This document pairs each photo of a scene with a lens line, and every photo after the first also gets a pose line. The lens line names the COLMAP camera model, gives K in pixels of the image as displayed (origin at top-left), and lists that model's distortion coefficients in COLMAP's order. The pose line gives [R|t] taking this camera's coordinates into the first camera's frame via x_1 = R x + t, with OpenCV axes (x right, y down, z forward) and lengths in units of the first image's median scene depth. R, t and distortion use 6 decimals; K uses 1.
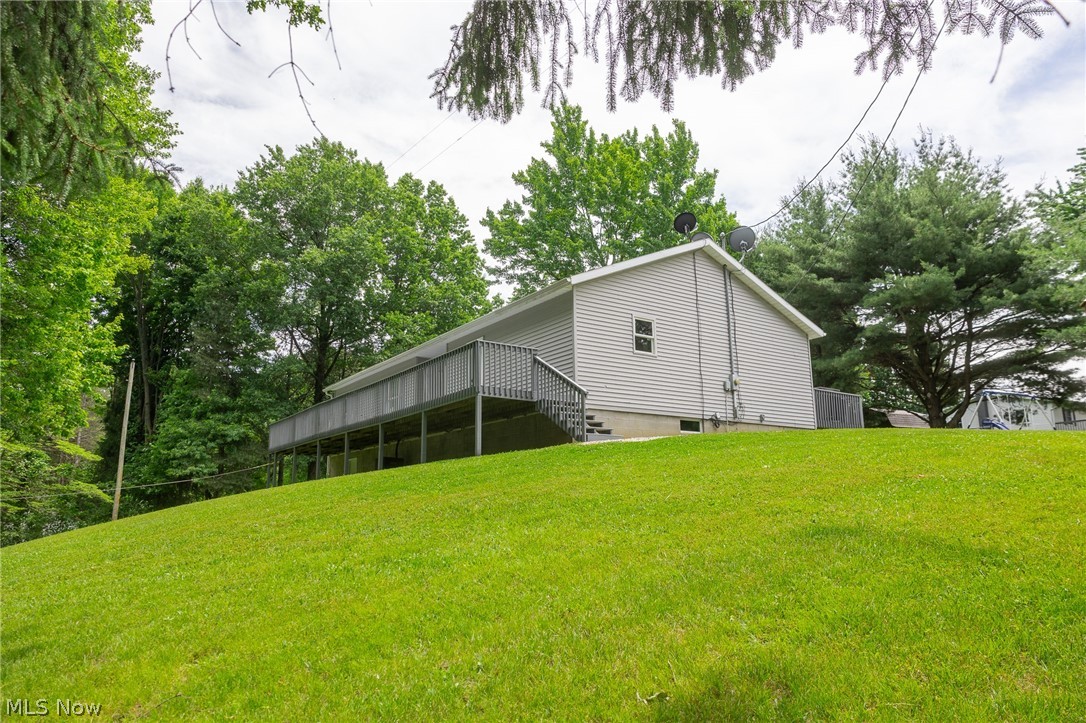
lens RADIAL K [[720.7, 0, 542.6], [0, 720.7, 365.8], [0, 0, 1]] dist [-0.004895, 0.003962]
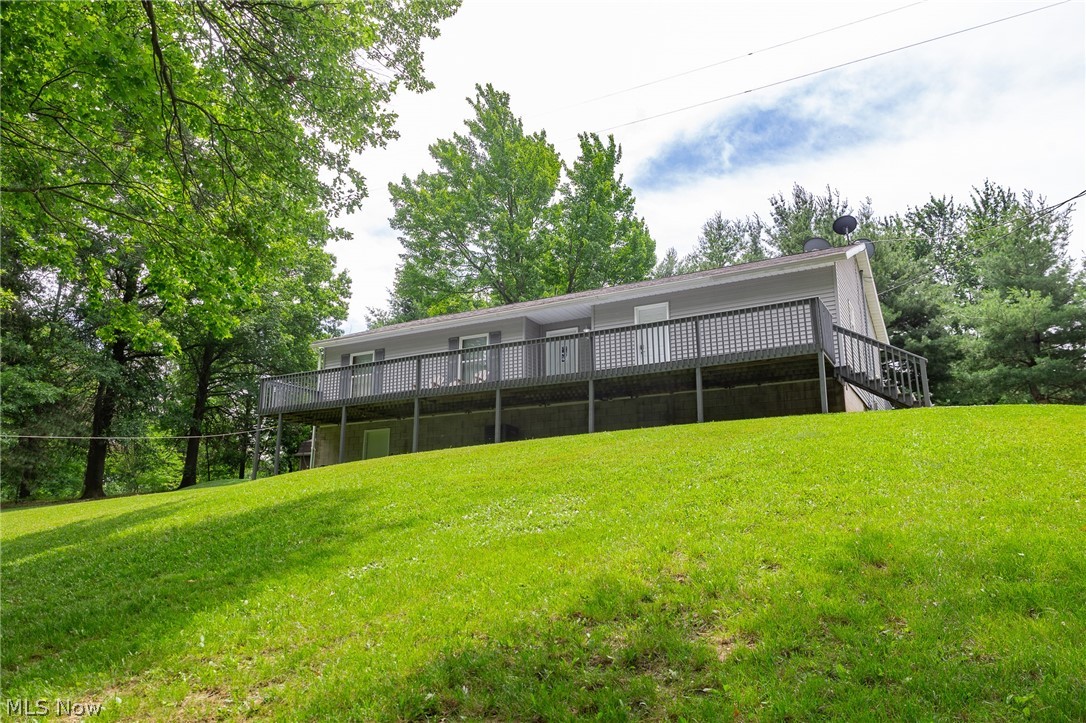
lens RADIAL K [[720.7, 0, 542.8], [0, 720.7, 358.1], [0, 0, 1]] dist [-0.004895, 0.003962]
pose [[0.887169, 0.115412, 0.446778, -0.397501], [-0.098342, 0.993263, -0.061301, 0.067529], [-0.450843, 0.010448, 0.892542, 0.139993]]
